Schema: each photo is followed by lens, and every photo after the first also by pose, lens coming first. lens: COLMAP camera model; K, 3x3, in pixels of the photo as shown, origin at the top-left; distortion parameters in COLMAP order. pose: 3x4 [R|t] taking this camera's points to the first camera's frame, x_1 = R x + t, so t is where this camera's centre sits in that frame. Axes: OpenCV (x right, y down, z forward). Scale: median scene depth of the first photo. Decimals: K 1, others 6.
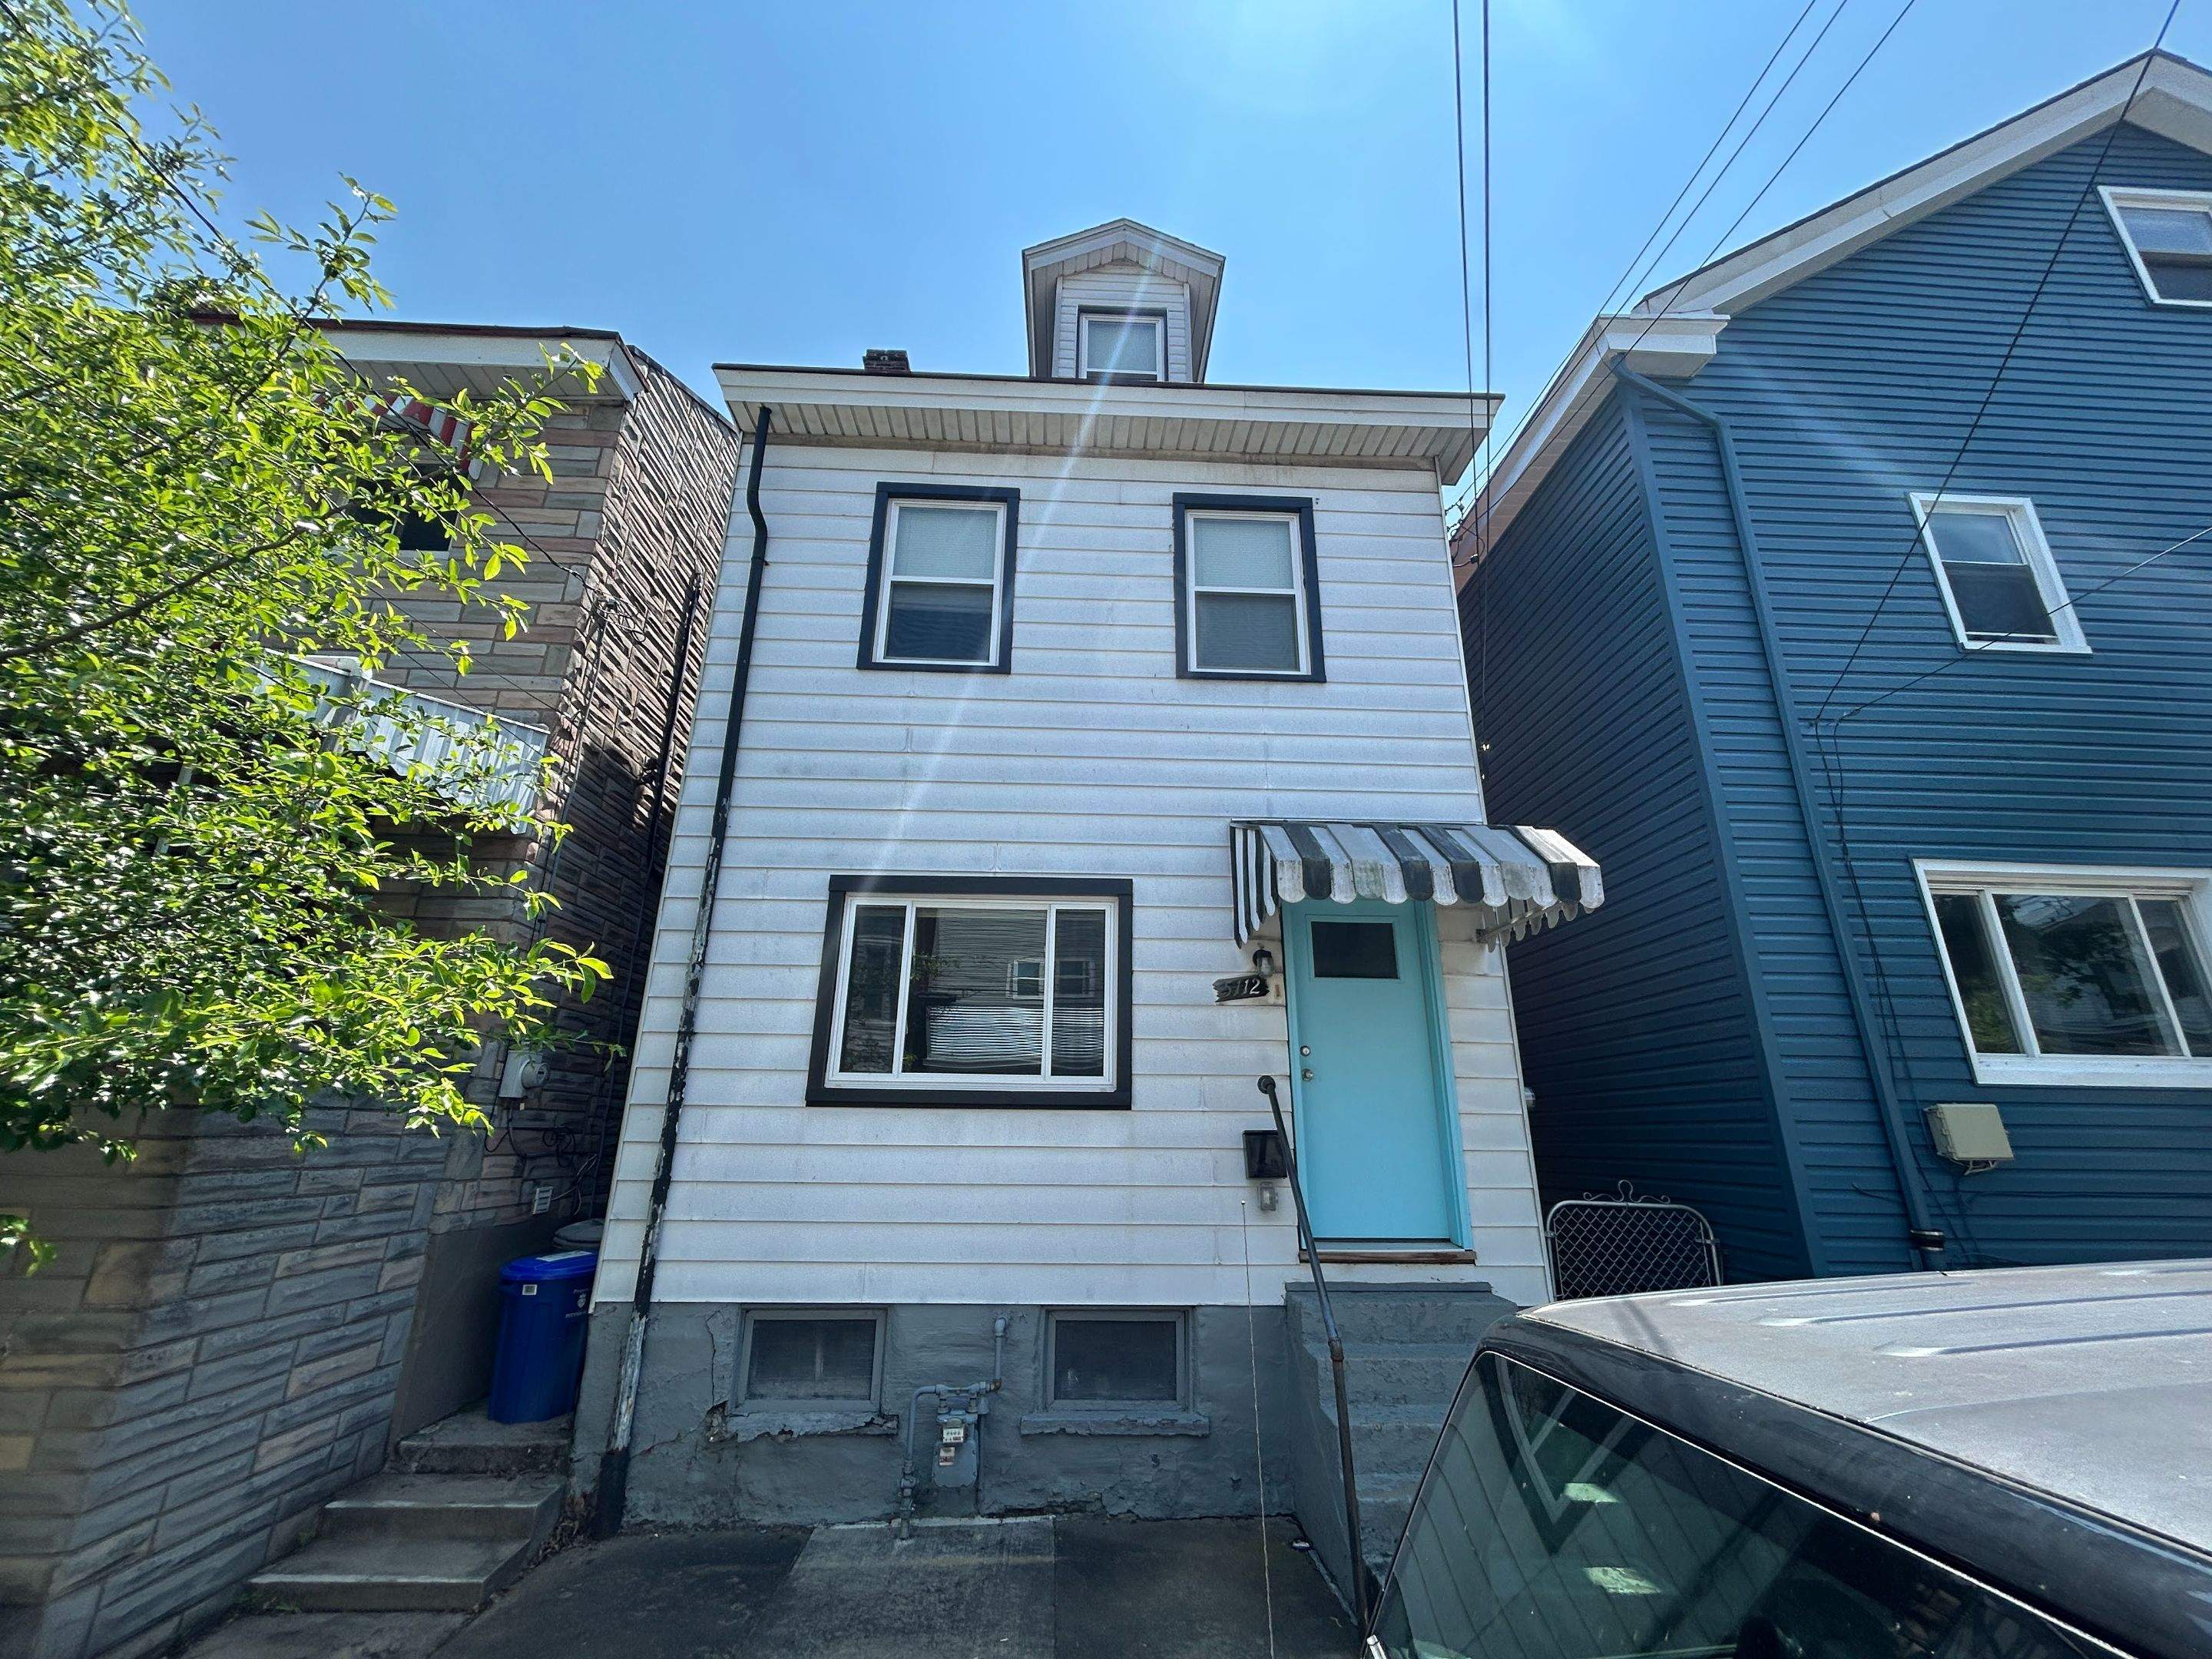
lens RADIAL K [[908.4, 0, 1104.2], [0, 908.4, 833.8], [0, 0, 1]] dist [-0.001357, -0.000591]
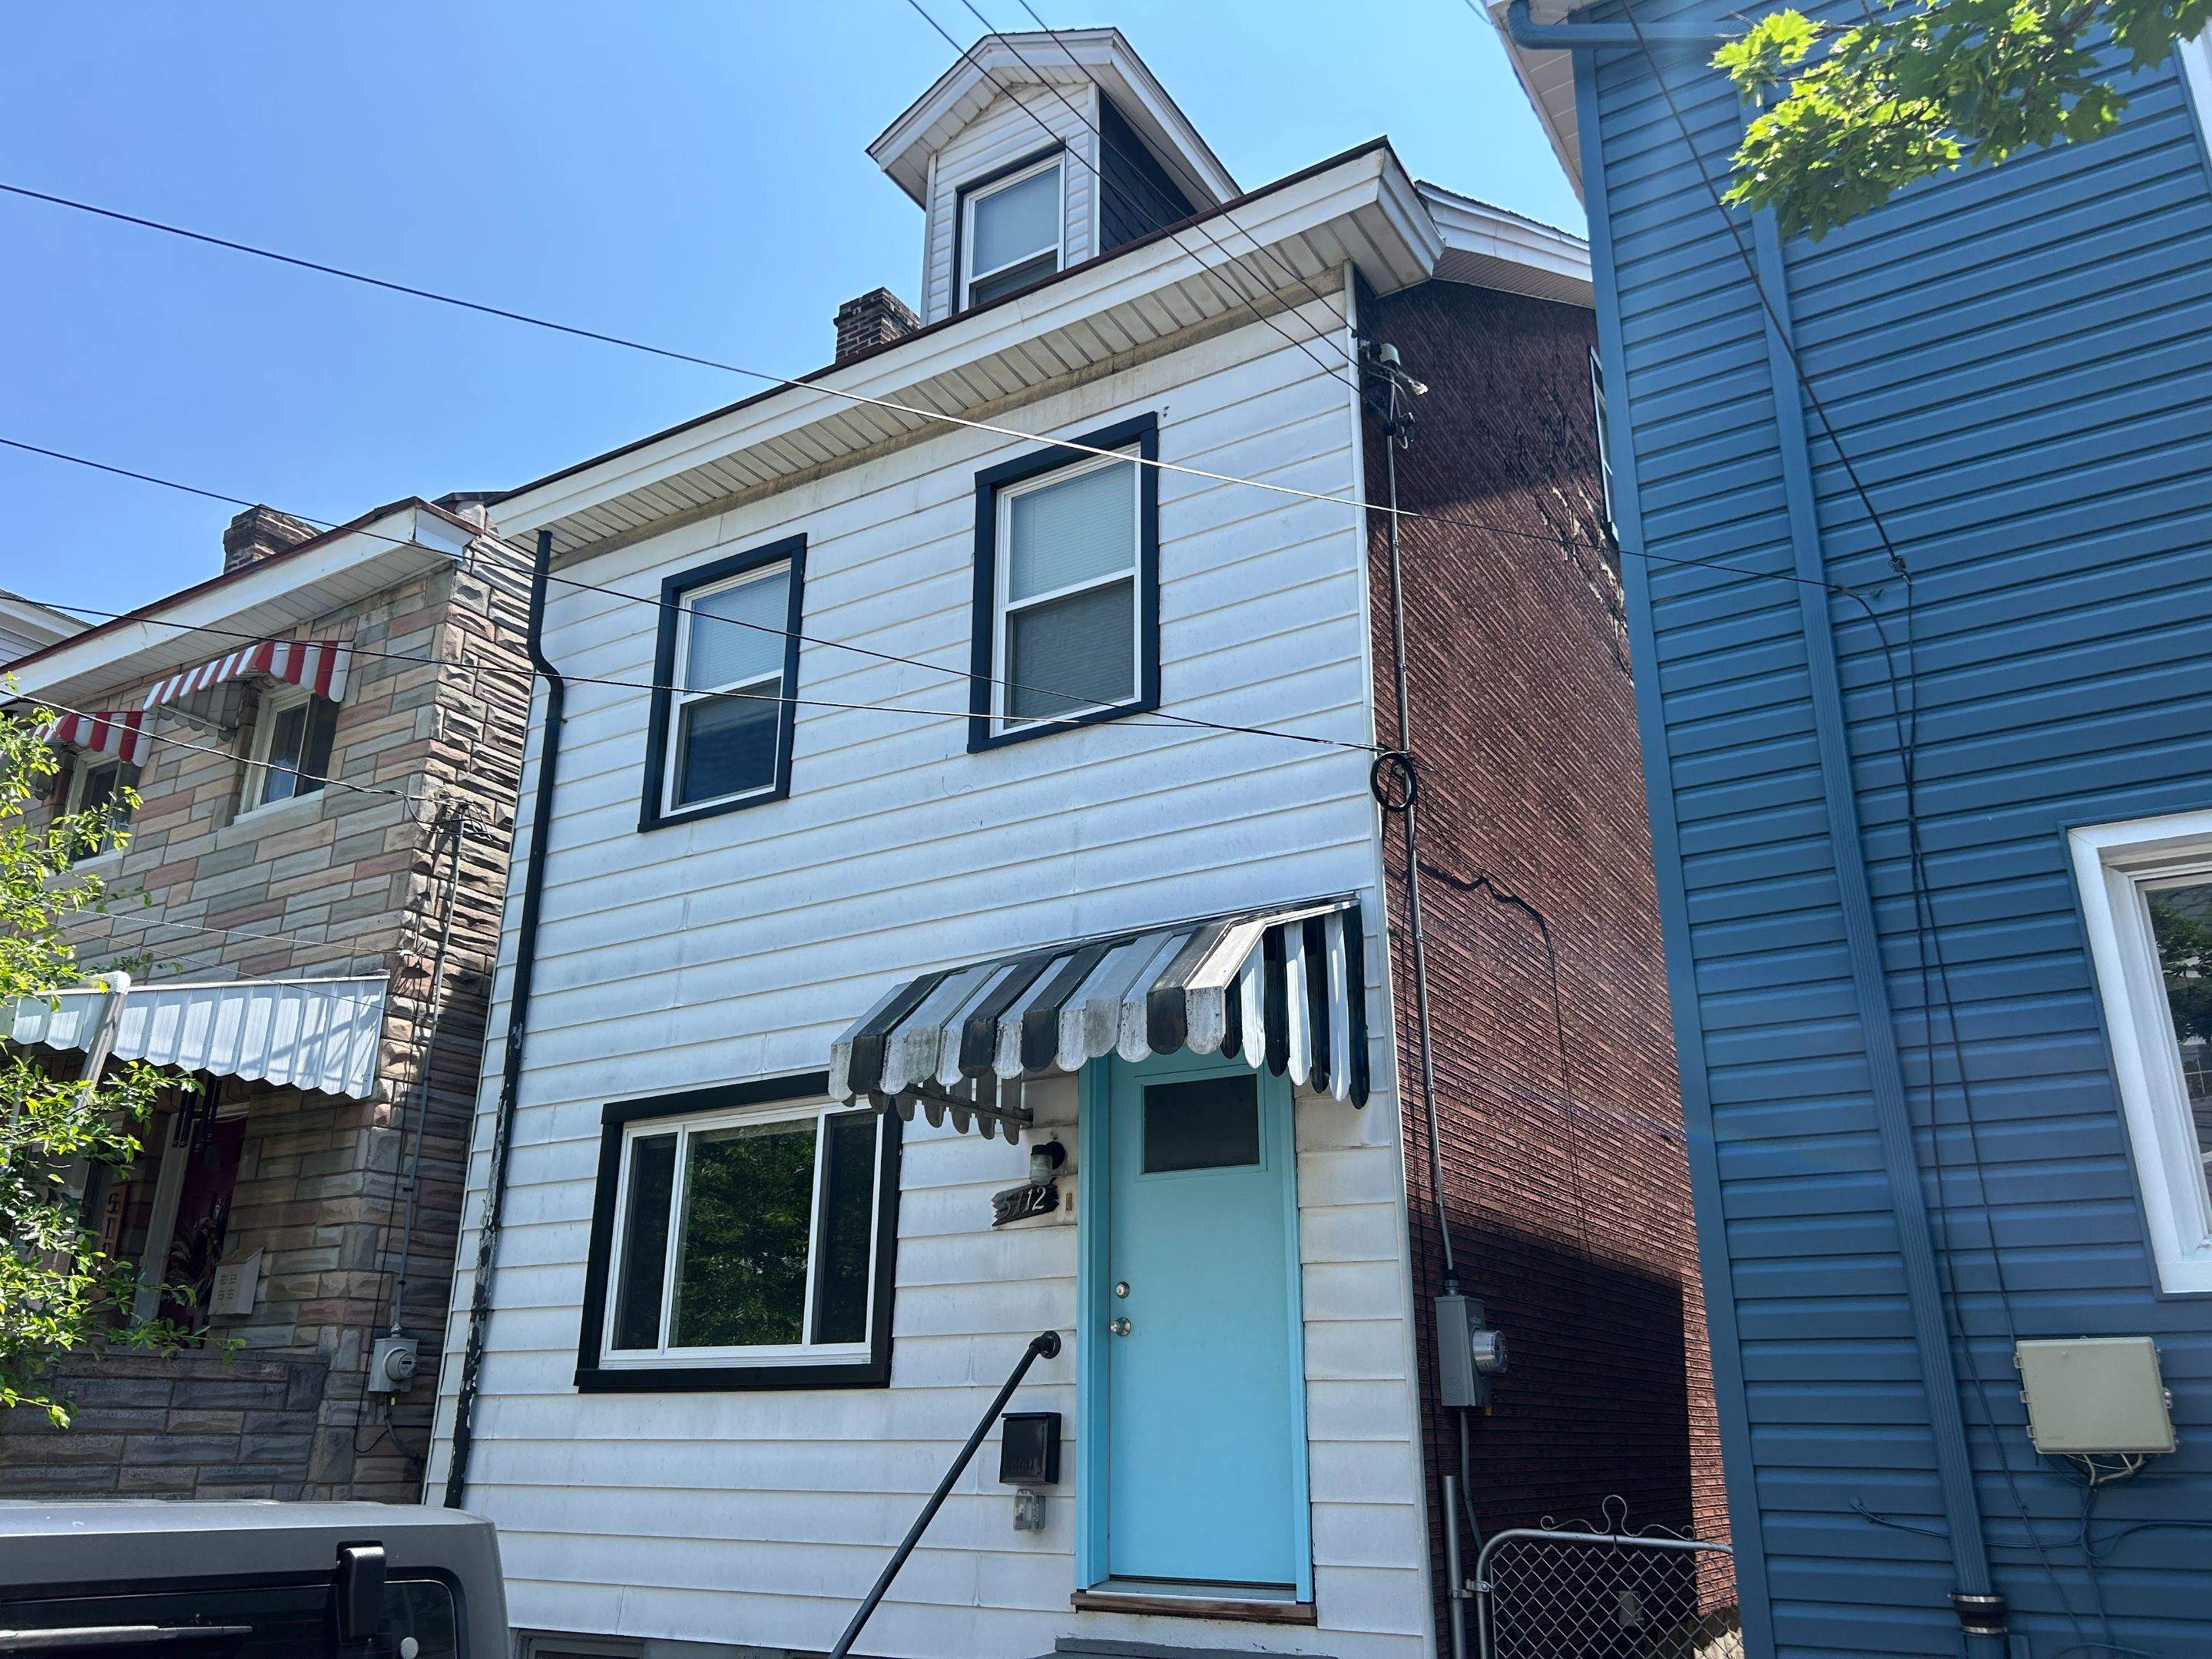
lens RADIAL K [[1709.8, 0, 1107.7], [0, 1709.8, 822.7], [0, 0, 1]] dist [0.037462, -0.037770]
pose [[0.827805, -0.196523, -0.525469, 0.967171], [0.181325, 0.980090, -0.080896, 0.005221], [0.530905, -0.028314, 0.846958, -0.053694]]
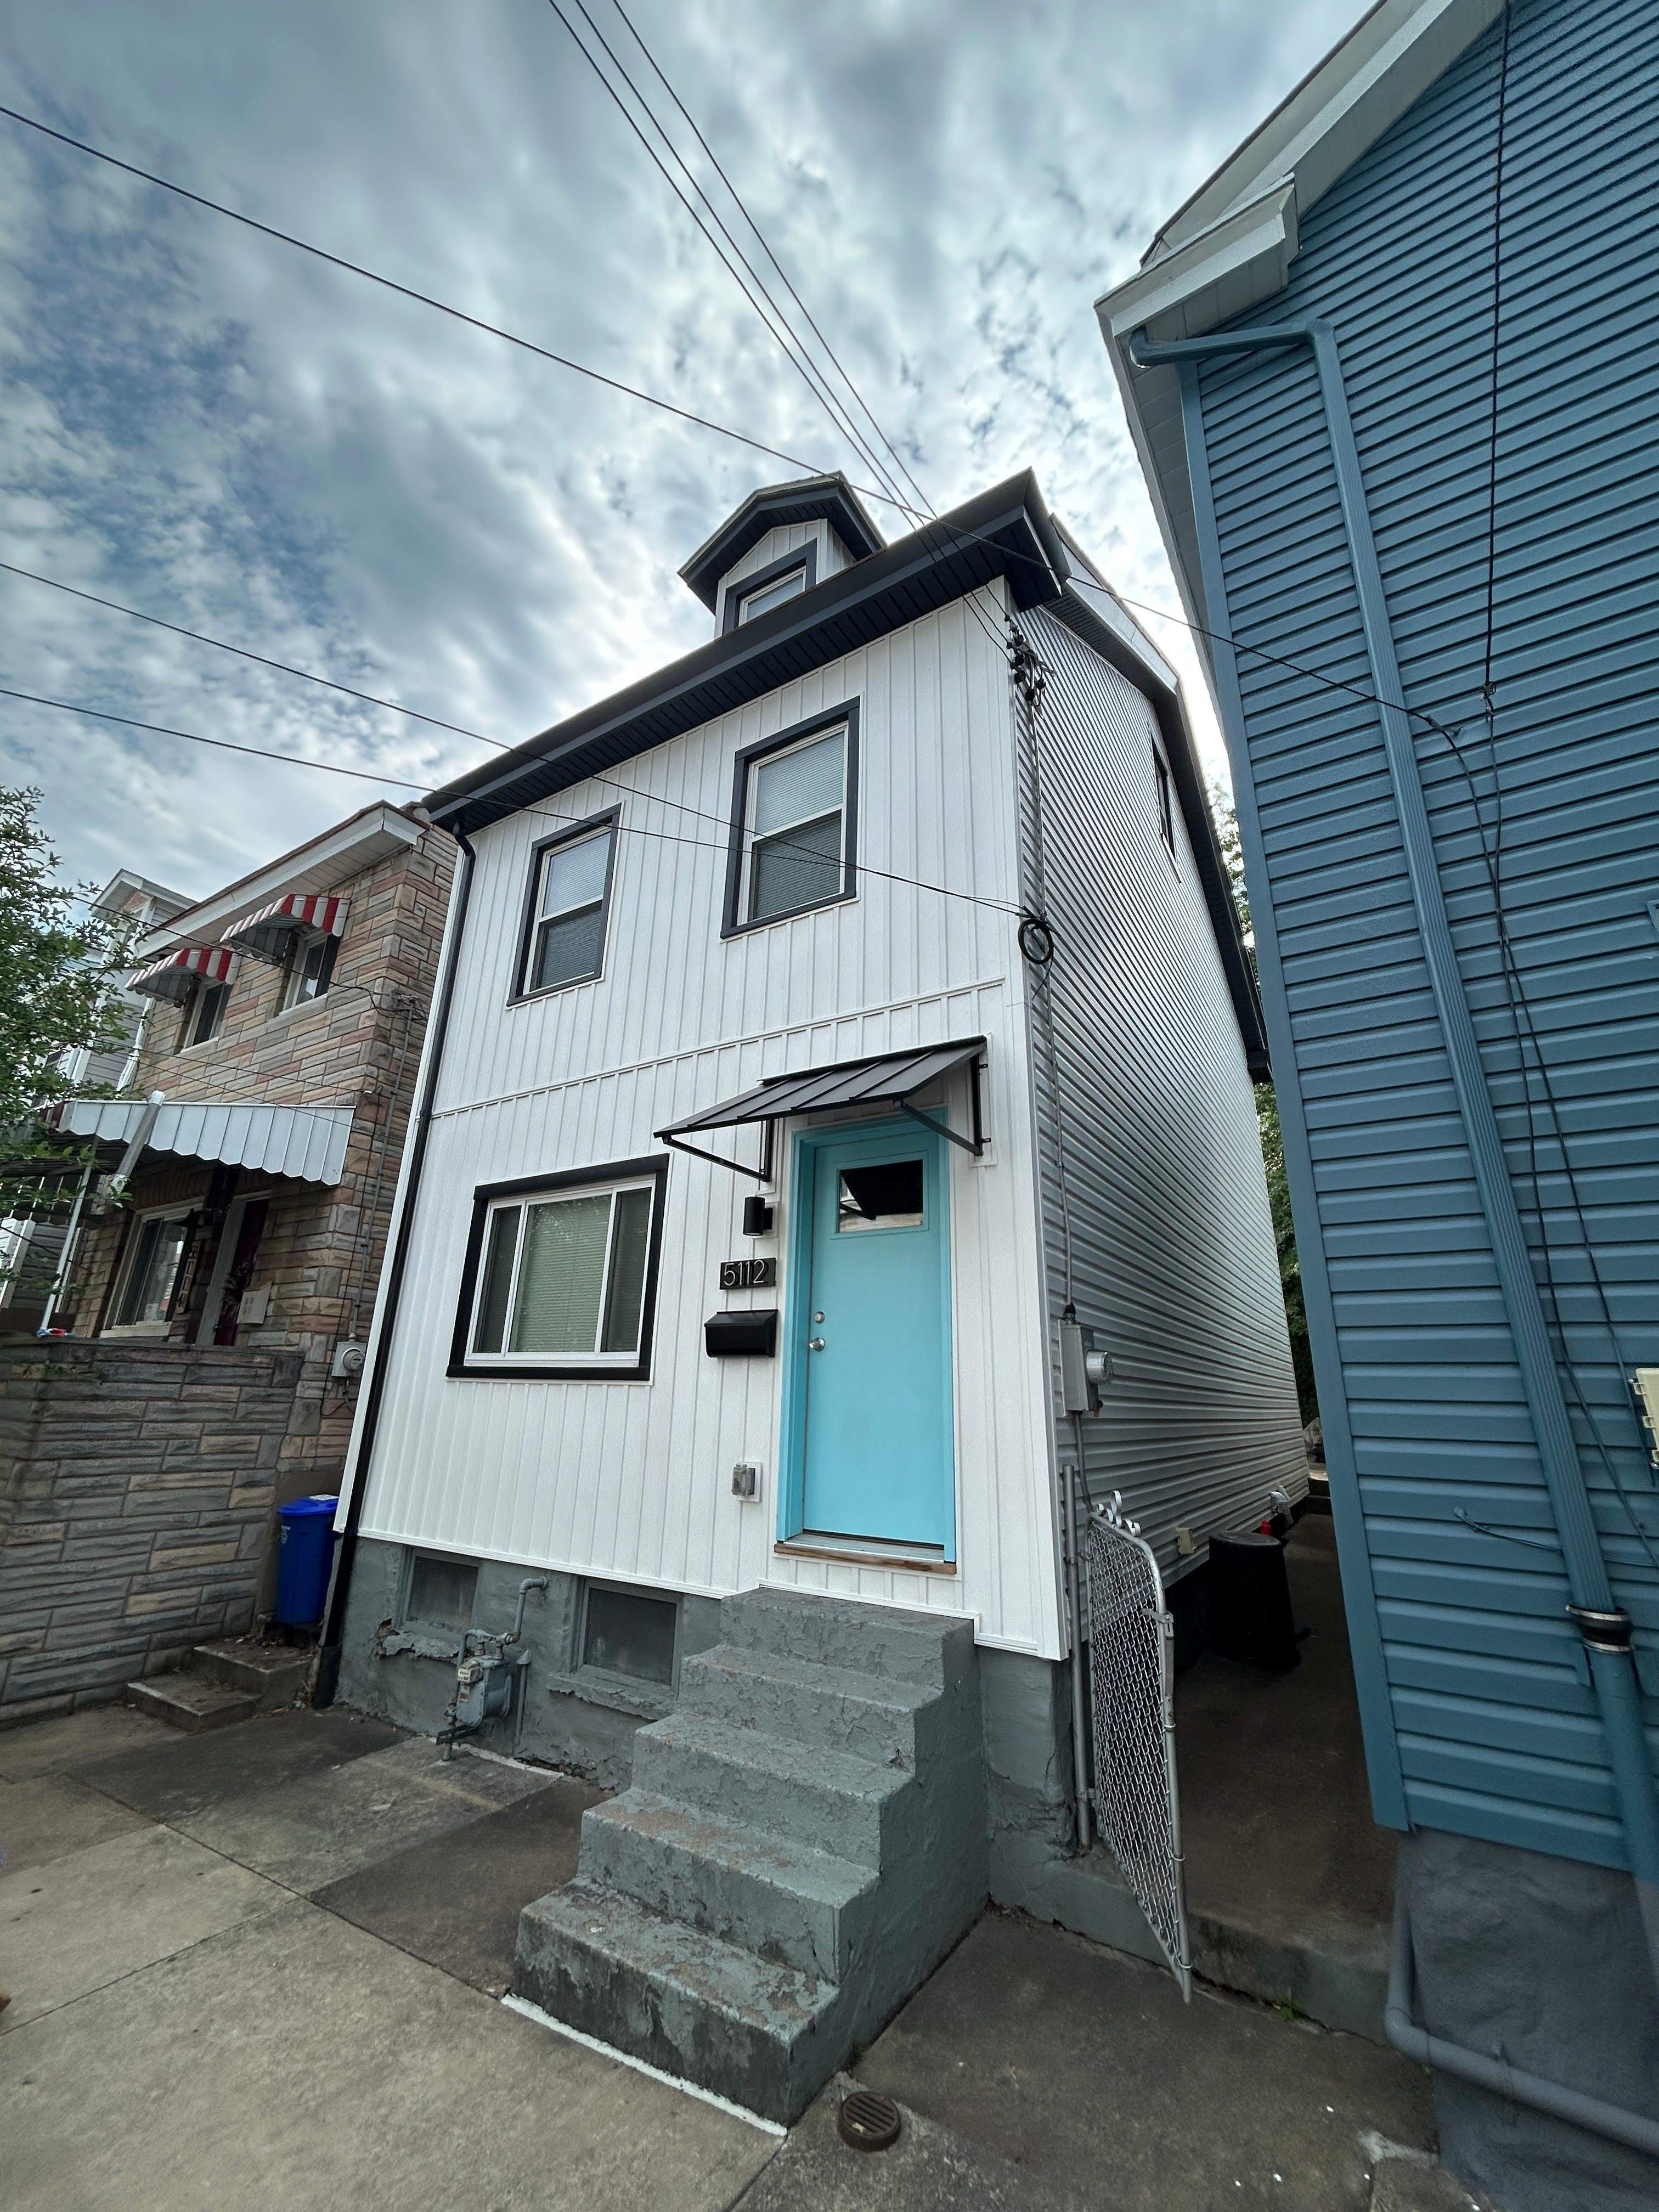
lens RADIAL K [[893.9, 0, 837.4], [0, 893.9, 1109.1], [0, 0, 1]] dist [-0.006711, 0.001024]
pose [[0.821847, -0.170097, -0.543723, 0.770542], [0.163260, 0.984678, -0.061274, 0.099200], [0.545815, -0.038411, 0.837025, 0.300494]]
